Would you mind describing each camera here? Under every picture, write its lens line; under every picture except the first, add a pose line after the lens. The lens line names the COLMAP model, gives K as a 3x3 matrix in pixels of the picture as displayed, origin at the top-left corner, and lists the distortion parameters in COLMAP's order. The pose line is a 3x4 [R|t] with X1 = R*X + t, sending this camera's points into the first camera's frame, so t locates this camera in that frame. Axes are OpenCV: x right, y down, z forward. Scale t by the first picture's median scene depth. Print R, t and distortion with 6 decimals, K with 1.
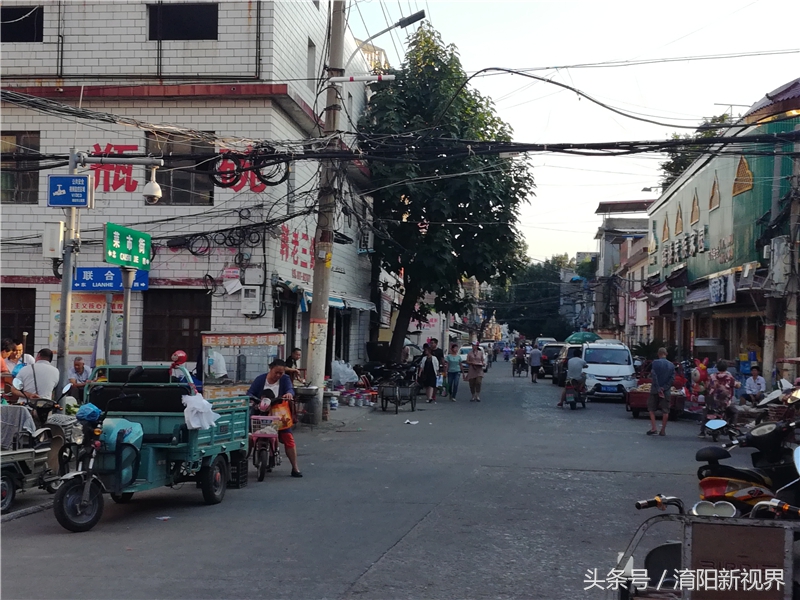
lens RADIAL K [[1209.5, 0, 398.4], [0, 1209.5, 337.2], [0, 0, 1]] dist [0.134143, -0.070138]
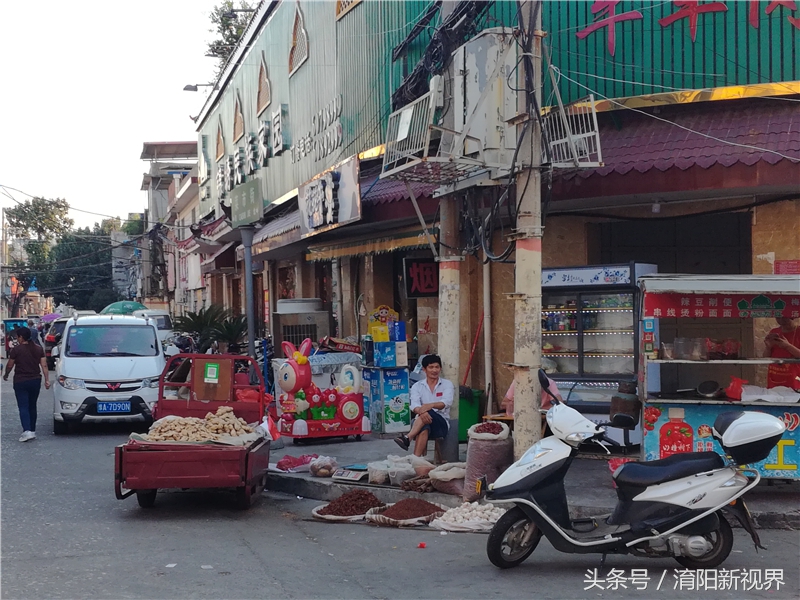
lens RADIAL K [[1209.5, 0, 398.4], [0, 1209.5, 337.2], [0, 0, 1]] dist [0.134143, -0.070138]
pose [[0.938044, -0.042325, 0.343922, 0.081765], [0.034174, 0.998974, 0.029728, 0.002399], [-0.344827, -0.016133, 0.938528, 0.358846]]
